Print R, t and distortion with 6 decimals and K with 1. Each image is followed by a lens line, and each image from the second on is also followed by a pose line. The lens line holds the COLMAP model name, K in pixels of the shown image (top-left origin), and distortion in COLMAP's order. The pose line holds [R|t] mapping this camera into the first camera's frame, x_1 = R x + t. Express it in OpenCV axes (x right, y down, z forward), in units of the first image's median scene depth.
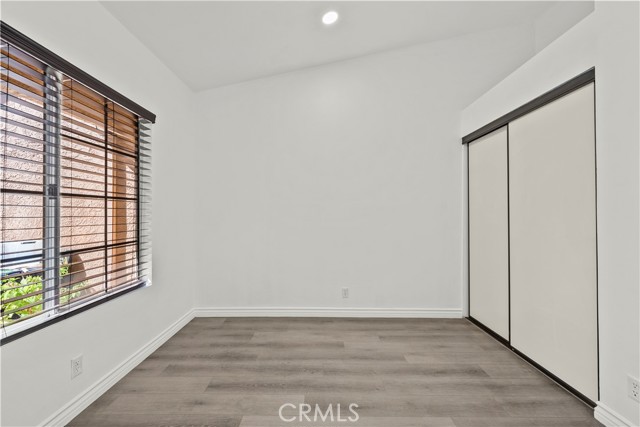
lens RADIAL K [[258.6, 0, 320.0], [0, 258.6, 213.5], [0, 0, 1]] dist [-0.000715, -0.000071]
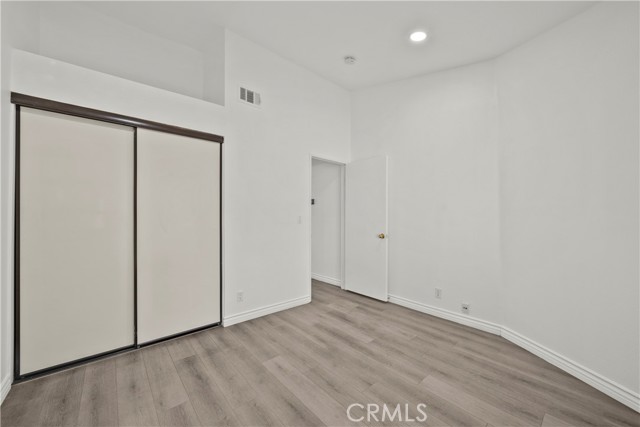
lens RADIAL K [[243.1, 0, 316.2], [0, 243.1, 211.9], [0, 0, 1]] dist [-0.000040, -0.000075]
pose [[-0.646469, 0.014318, 0.762806, -0.469497], [-0.001022, 0.999807, -0.019633, 0.003063], [-0.762940, -0.013472, -0.646329, 1.108123]]
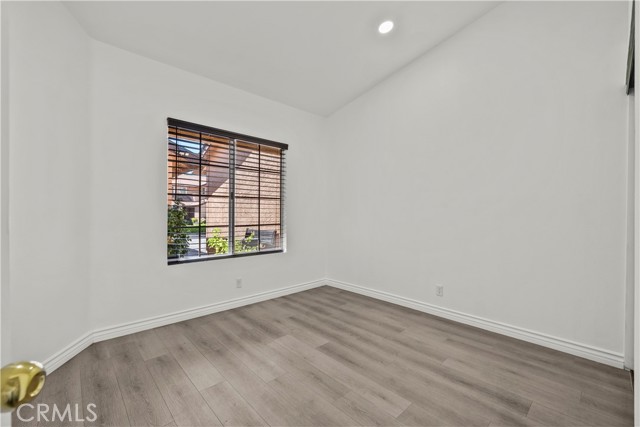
lens RADIAL K [[269.8, 0, 320.0], [0, 269.8, 213.5], [0, 0, 1]] dist [0.000693, 0.000190]
pose [[0.689100, 0.003910, -0.724656, 0.690480], [-0.002778, 0.999992, 0.002753, 0.032893], [0.724661, 0.000116, 0.689106, 0.009858]]
